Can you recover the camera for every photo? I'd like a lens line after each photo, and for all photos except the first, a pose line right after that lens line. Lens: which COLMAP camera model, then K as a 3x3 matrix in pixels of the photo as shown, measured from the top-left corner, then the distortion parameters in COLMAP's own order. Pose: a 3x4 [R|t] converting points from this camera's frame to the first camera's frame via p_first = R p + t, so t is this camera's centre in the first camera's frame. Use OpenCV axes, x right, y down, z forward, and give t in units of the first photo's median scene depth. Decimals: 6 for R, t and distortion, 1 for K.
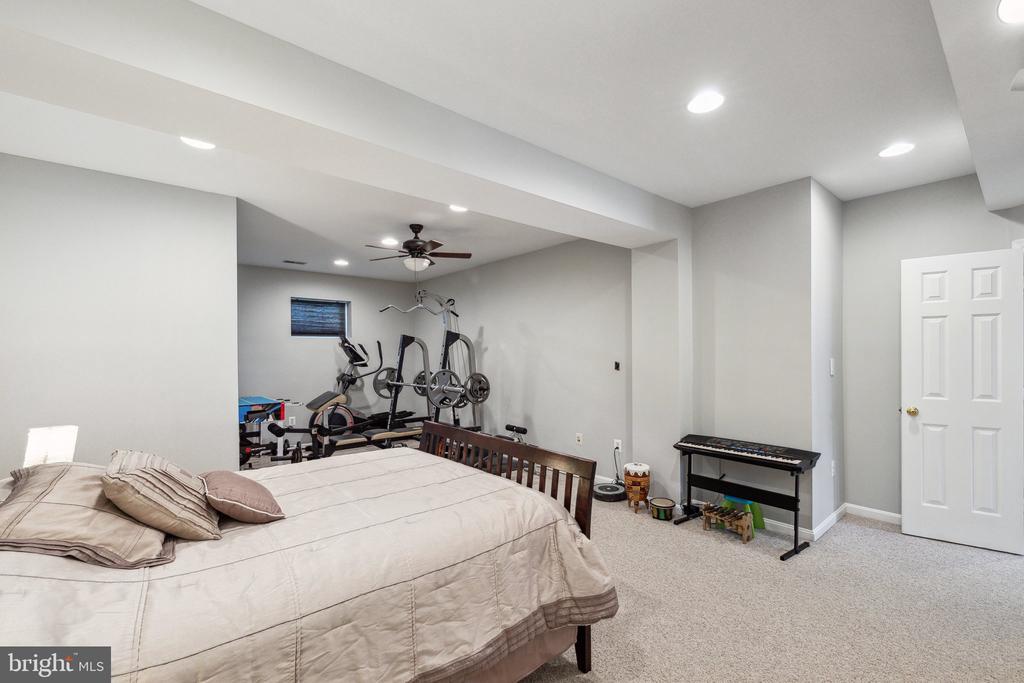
lens RADIAL K [[438.1, 0, 514.7], [0, 438.1, 355.6], [0, 0, 1]] dist [0.000628, 0.000049]
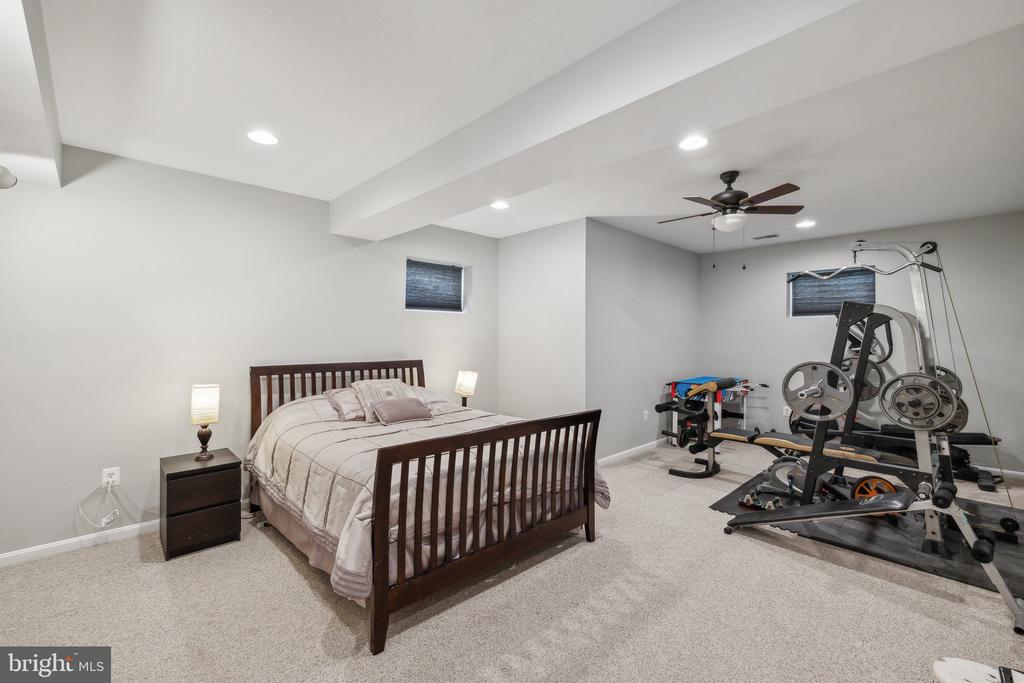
lens RADIAL K [[431.0, 0, 509.4], [0, 431.0, 338.6], [0, 0, 1]] dist [-0.000379, 0.000204]
pose [[0.057829, 0.015144, -0.998212, 0.336552], [-0.007051, 0.999866, 0.014761, -0.007975], [0.998302, 0.006185, 0.057928, 0.371055]]
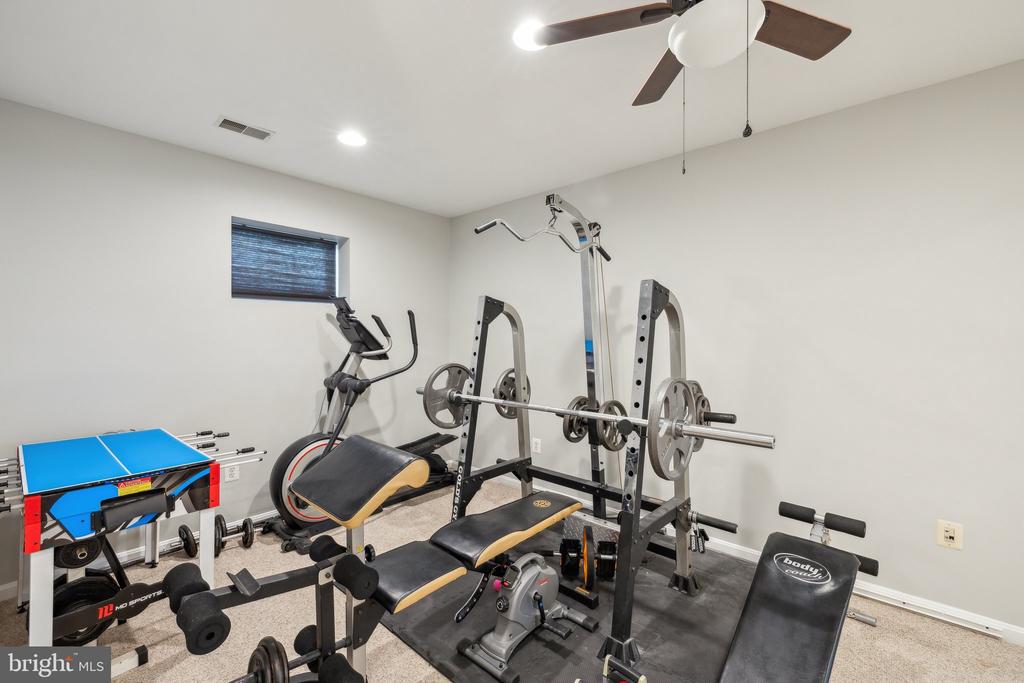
lens RADIAL K [[425.1, 0, 512.4], [0, 425.1, 336.2], [0, 0, 1]] dist [-0.001429, 0.000324]
pose [[0.990664, 0.007391, 0.136127, -0.261084], [-0.007231, 0.999972, -0.001672, -0.003111], [-0.136135, 0.000672, 0.990690, 0.482801]]
